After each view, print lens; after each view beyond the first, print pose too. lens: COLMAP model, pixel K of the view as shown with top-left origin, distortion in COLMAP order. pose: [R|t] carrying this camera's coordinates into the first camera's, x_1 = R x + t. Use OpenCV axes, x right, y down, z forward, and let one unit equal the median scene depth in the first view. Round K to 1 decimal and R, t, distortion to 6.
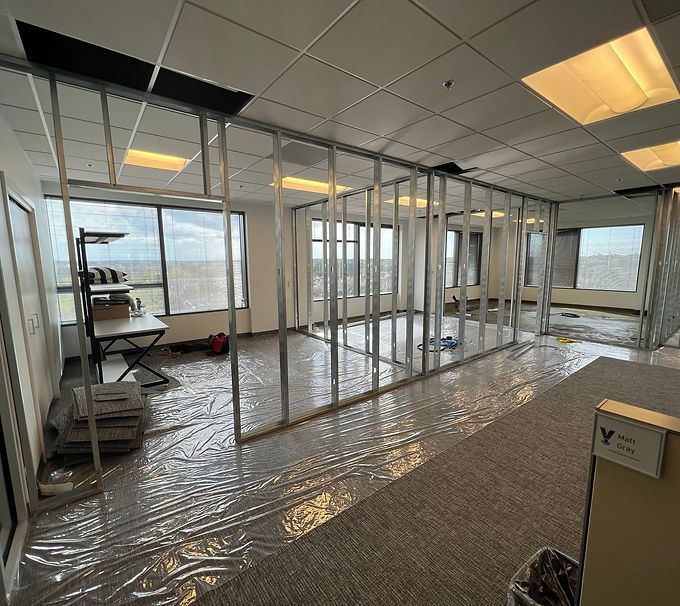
lens RADIAL K [[319.0, 0, 339.7], [0, 319.0, 301.8], [0, 0, 1]] dist [0.012743, -0.000462]
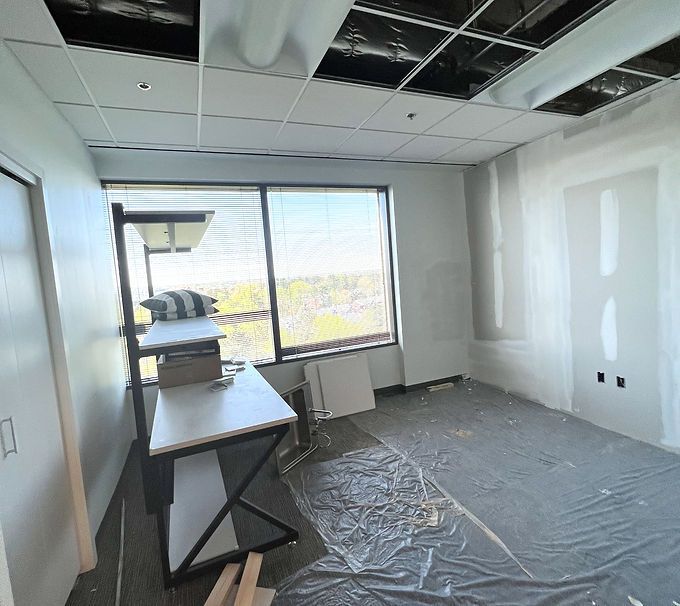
lens RADIAL K [[361.8, 0, 340.2], [0, 361.8, 302.1], [0, 0, 1]] dist [-0.001408, -0.000230]
pose [[0.955747, -0.049416, -0.290011, -0.269501], [0.036809, 0.998131, -0.048772, -0.043697], [0.291879, 0.035939, 0.955780, 0.451450]]
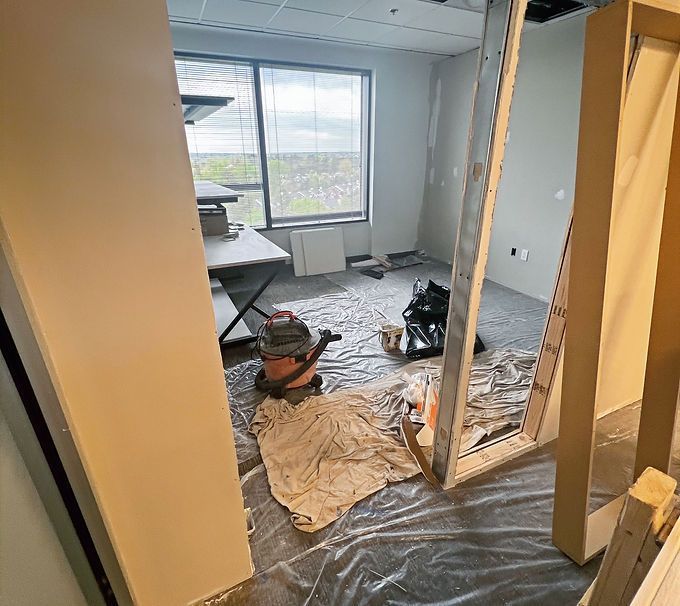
lens RADIAL K [[361.8, 0, 344.1], [0, 361.8, 298.7], [0, 0, 1]] dist [-0.001408, -0.000230]
pose [[0.973931, 0.081610, -0.211655, -0.217862], [-0.026956, 0.968070, 0.249227, -0.018685], [0.225236, -0.237025, 0.945033, 0.252971]]
